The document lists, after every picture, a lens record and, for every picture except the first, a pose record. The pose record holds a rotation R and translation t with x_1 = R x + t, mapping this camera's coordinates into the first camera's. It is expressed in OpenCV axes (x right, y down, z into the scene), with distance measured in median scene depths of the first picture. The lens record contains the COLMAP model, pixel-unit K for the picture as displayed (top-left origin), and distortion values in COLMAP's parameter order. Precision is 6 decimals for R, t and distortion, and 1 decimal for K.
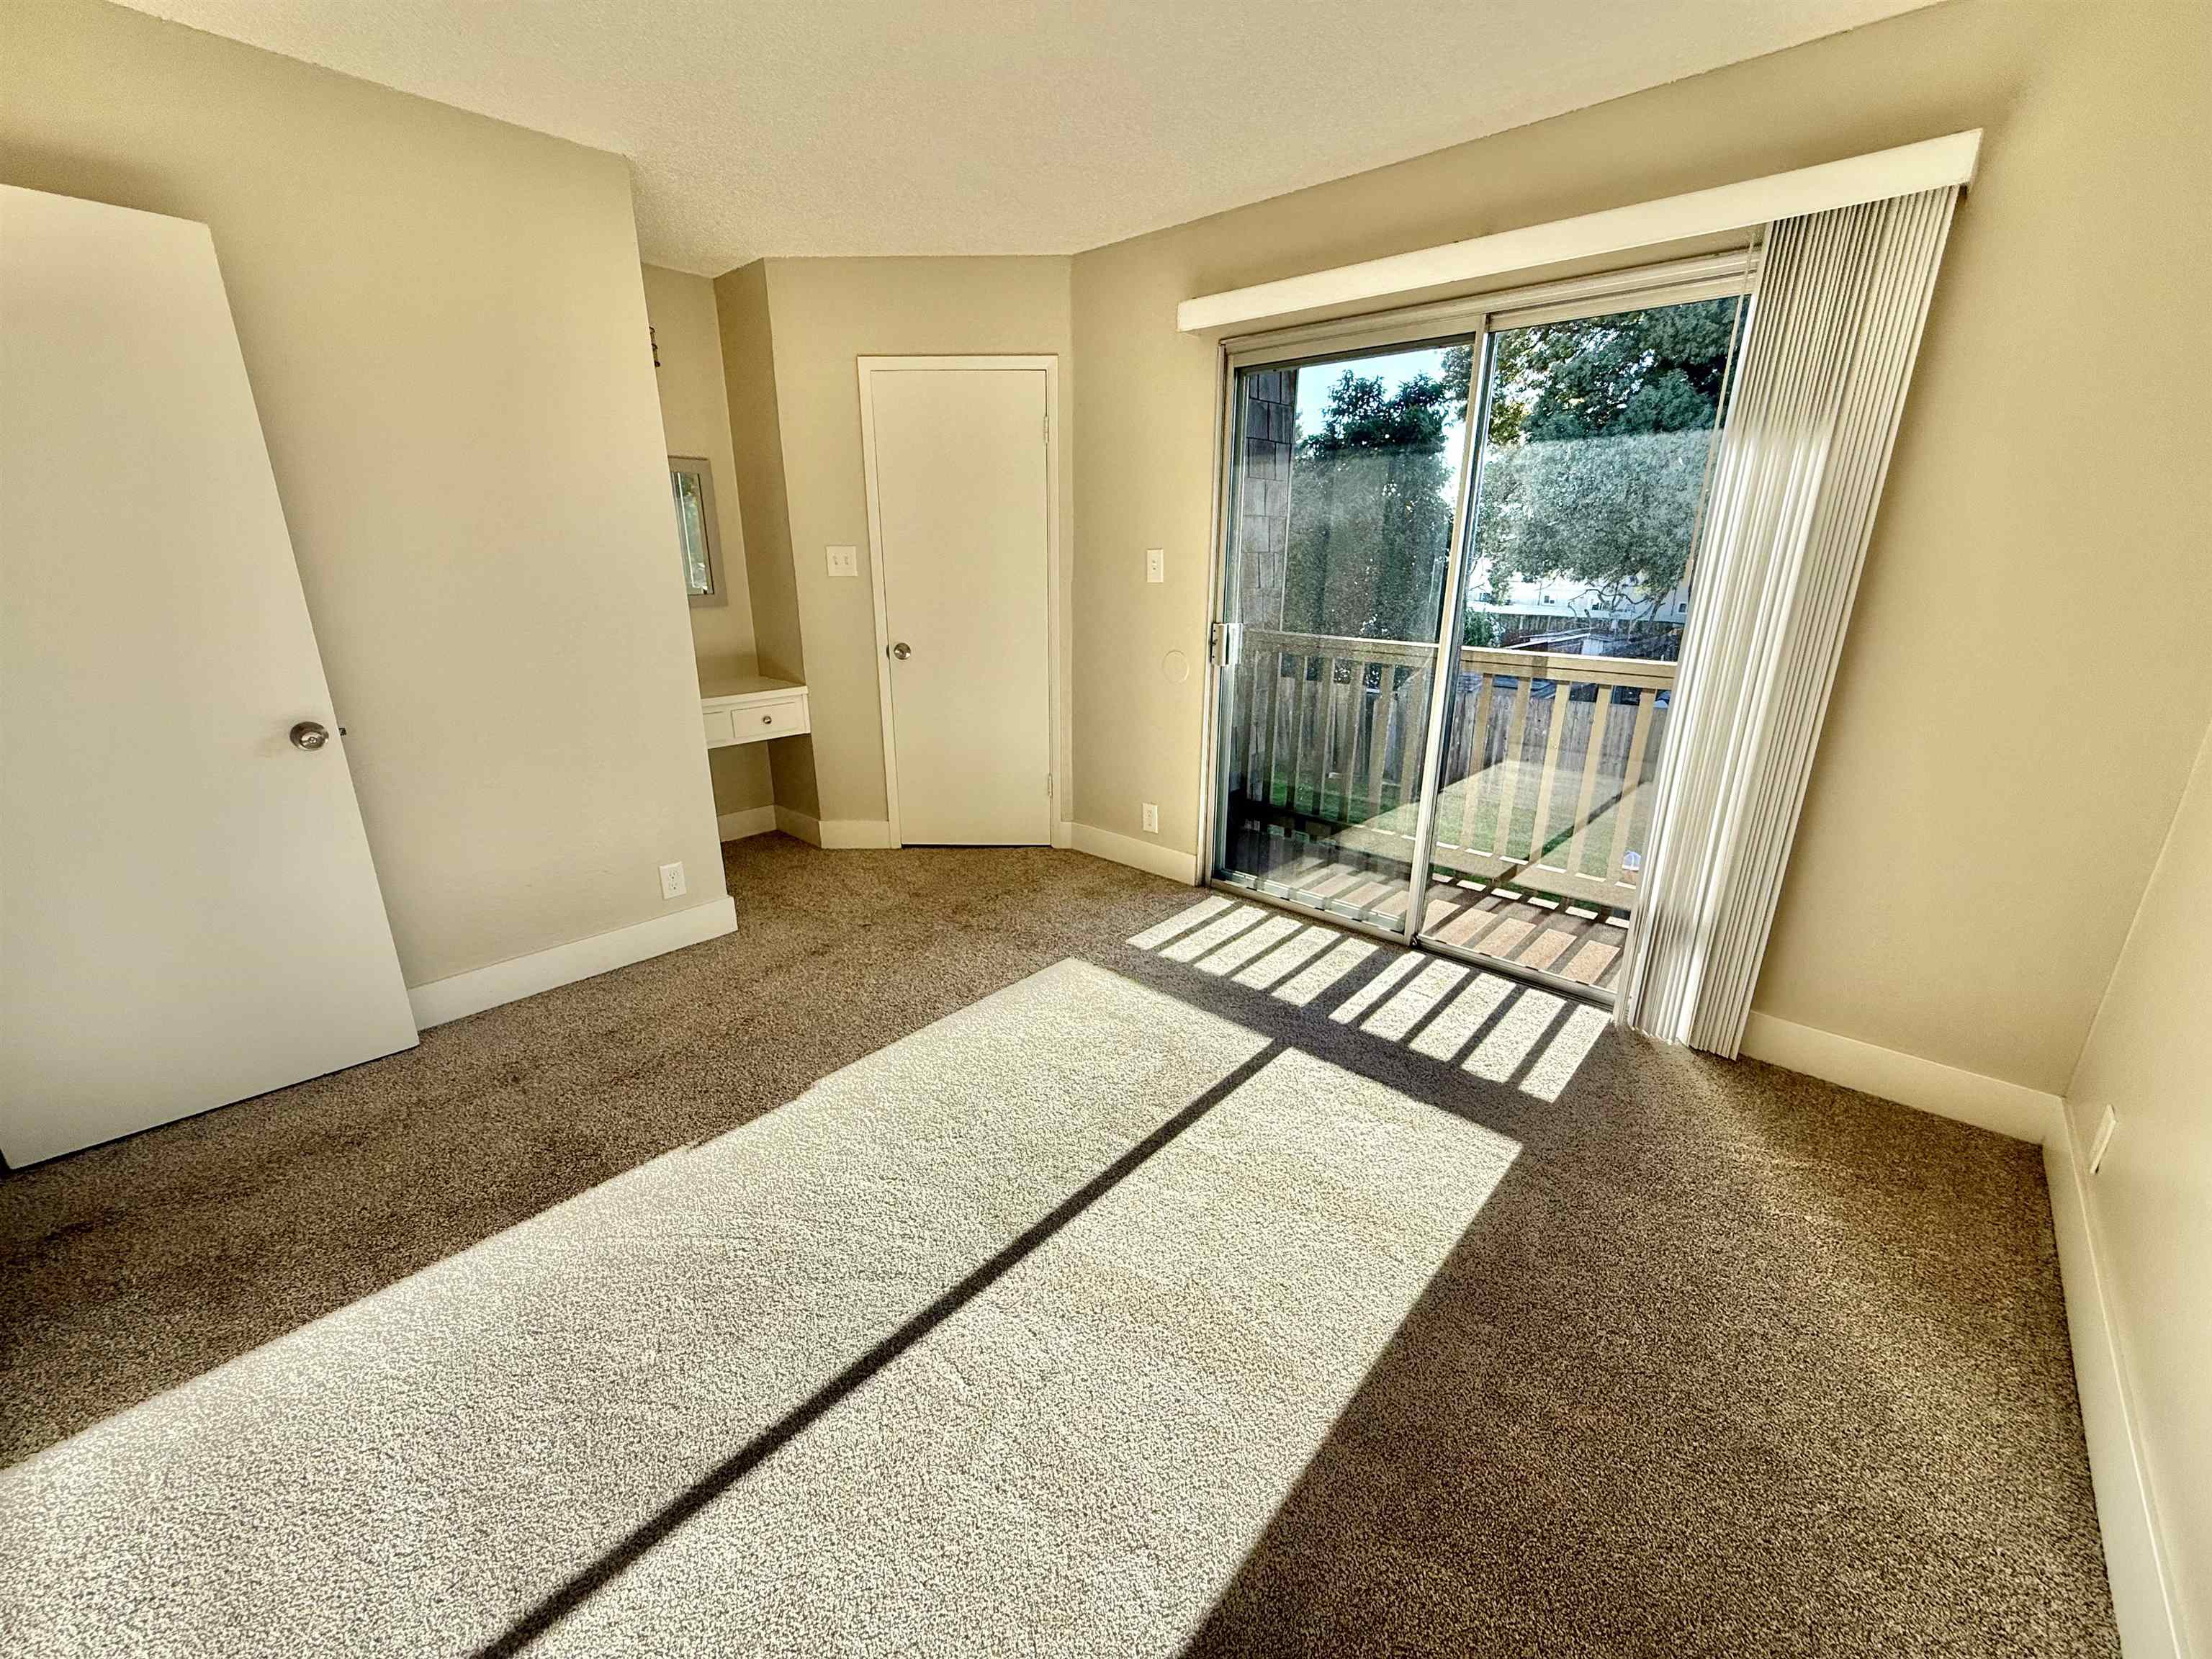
lens RADIAL K [[880.7, 0, 1094.9], [0, 880.7, 832.0], [0, 0, 1]] dist [-0.000408, -0.000040]
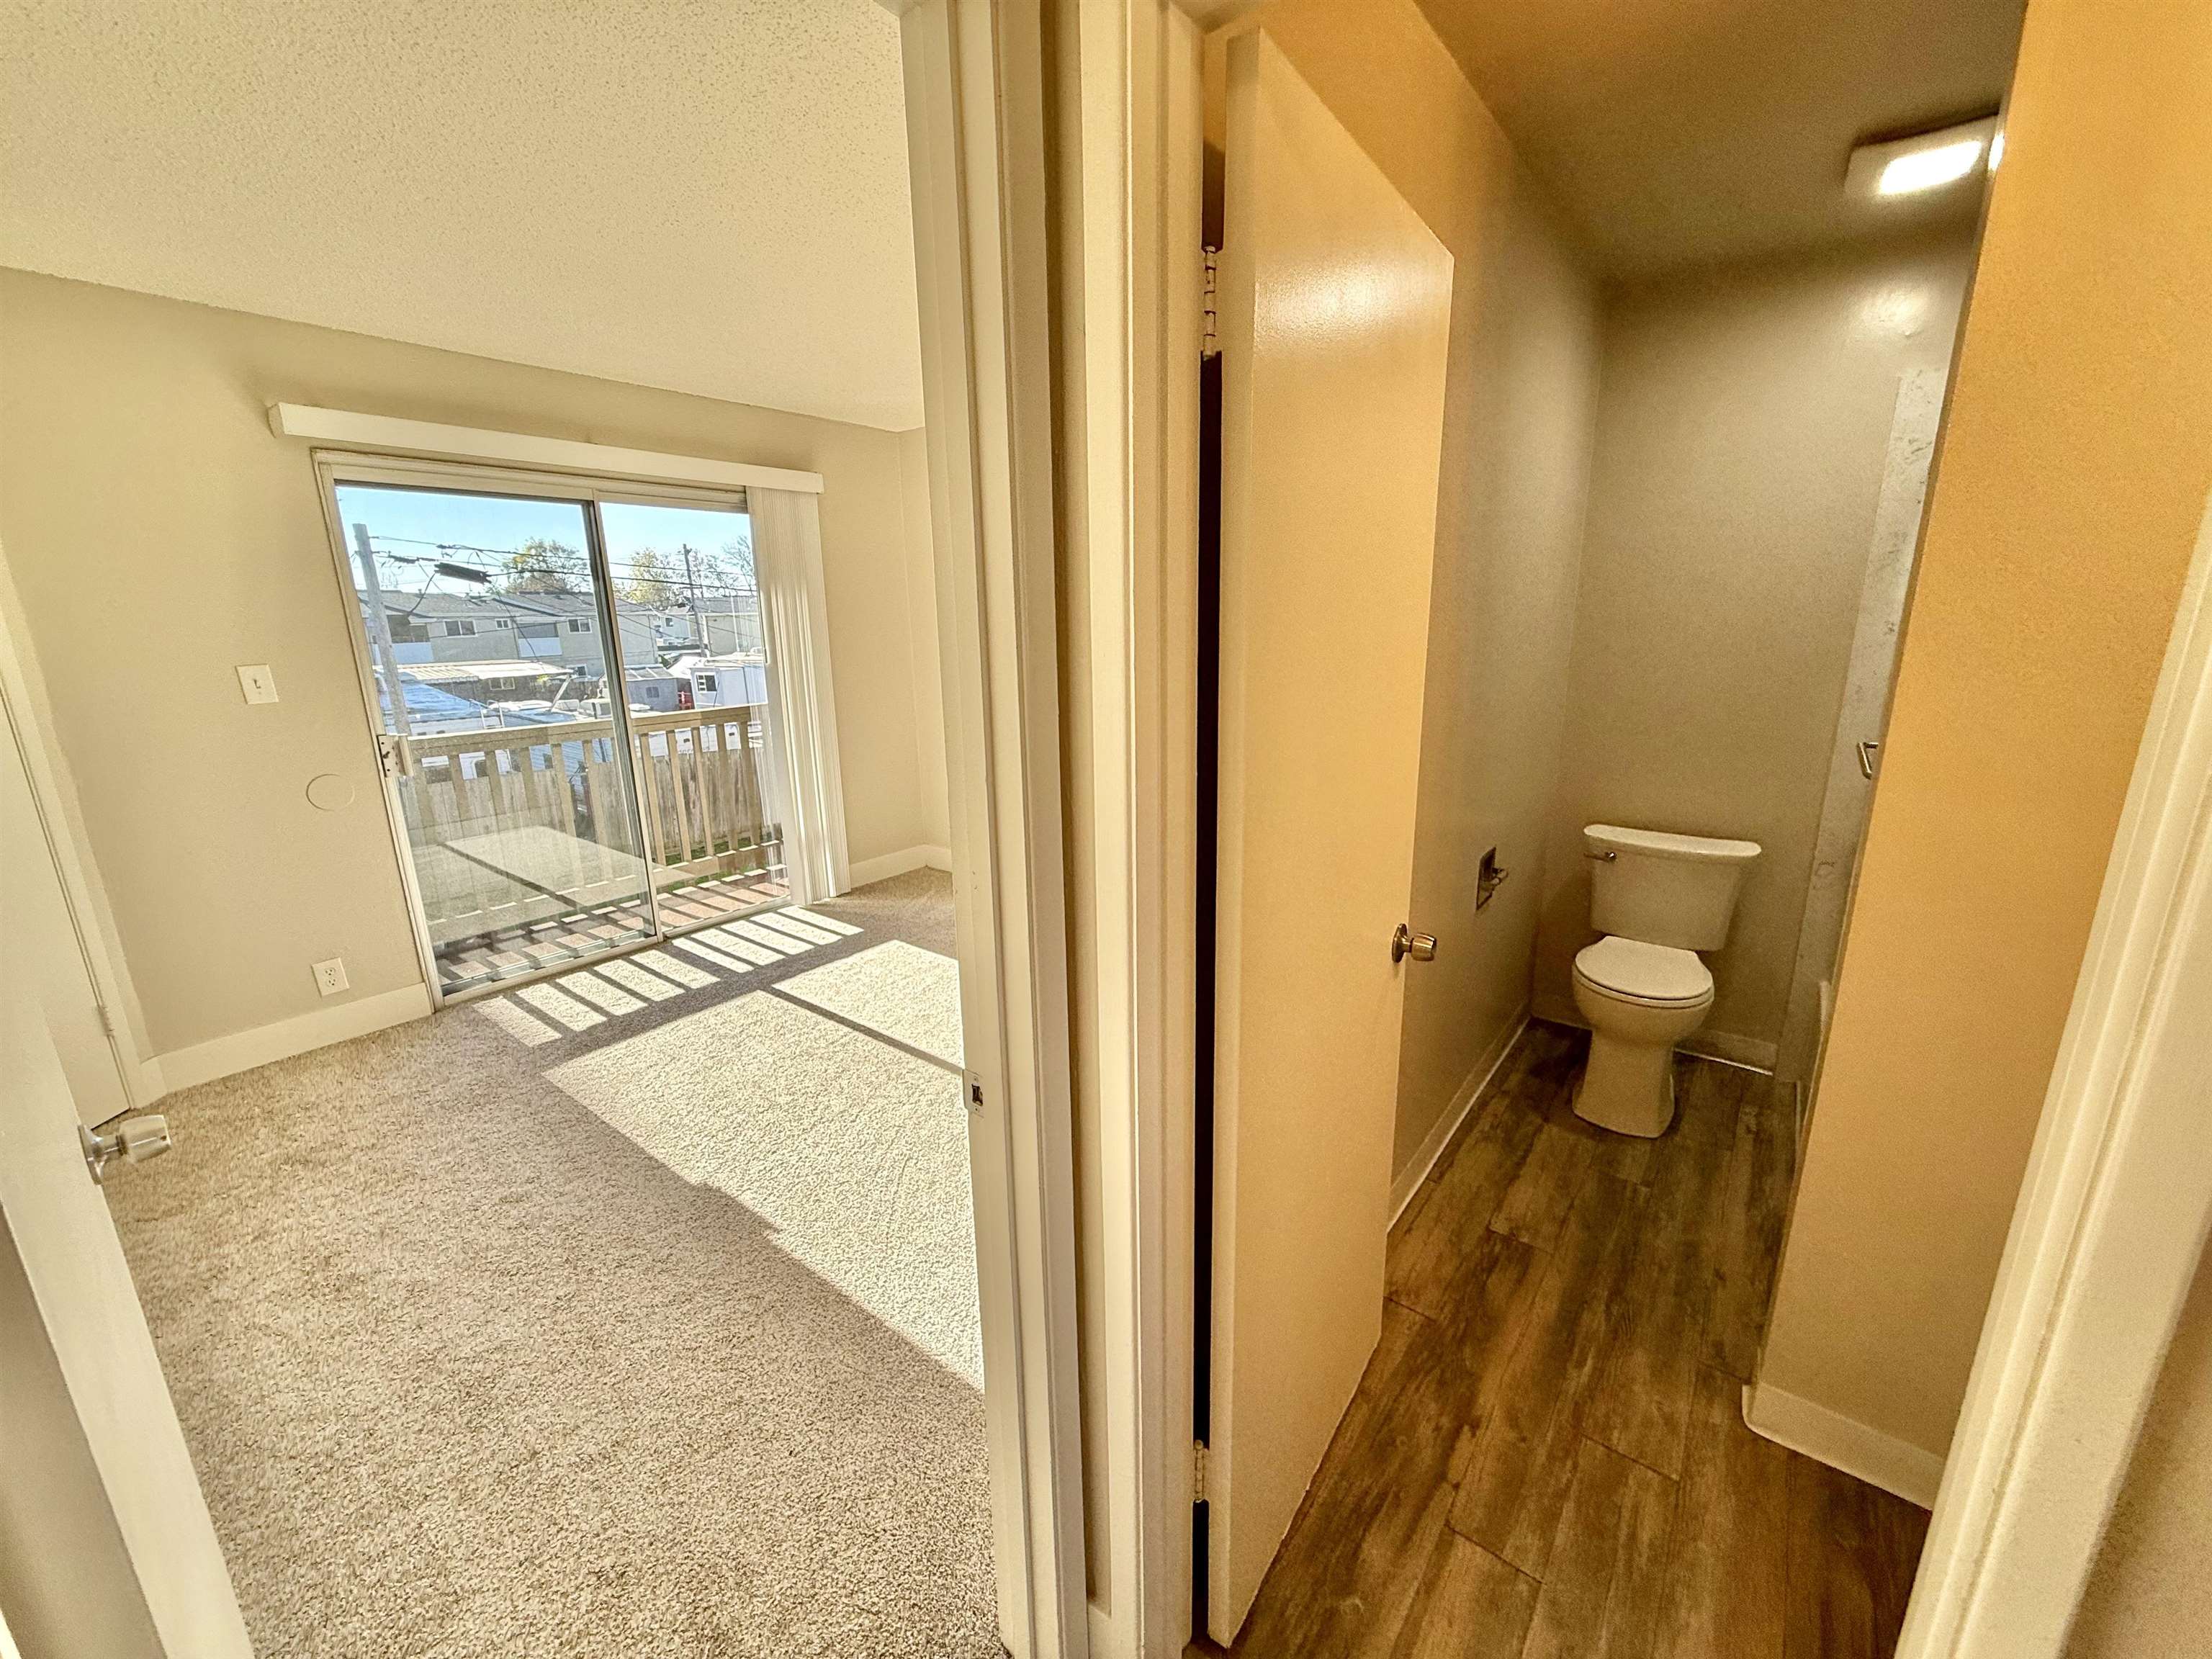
lens RADIAL K [[880.7, 0, 1102.9], [0, 880.7, 840.5], [0, 0, 1]] dist [-0.000408, -0.000040]
pose [[-0.081445, -0.250084, 0.964793, -0.958181], [0.320992, 0.909850, 0.262939, -0.147944], [-0.943573, 0.331106, 0.006173, 0.326122]]
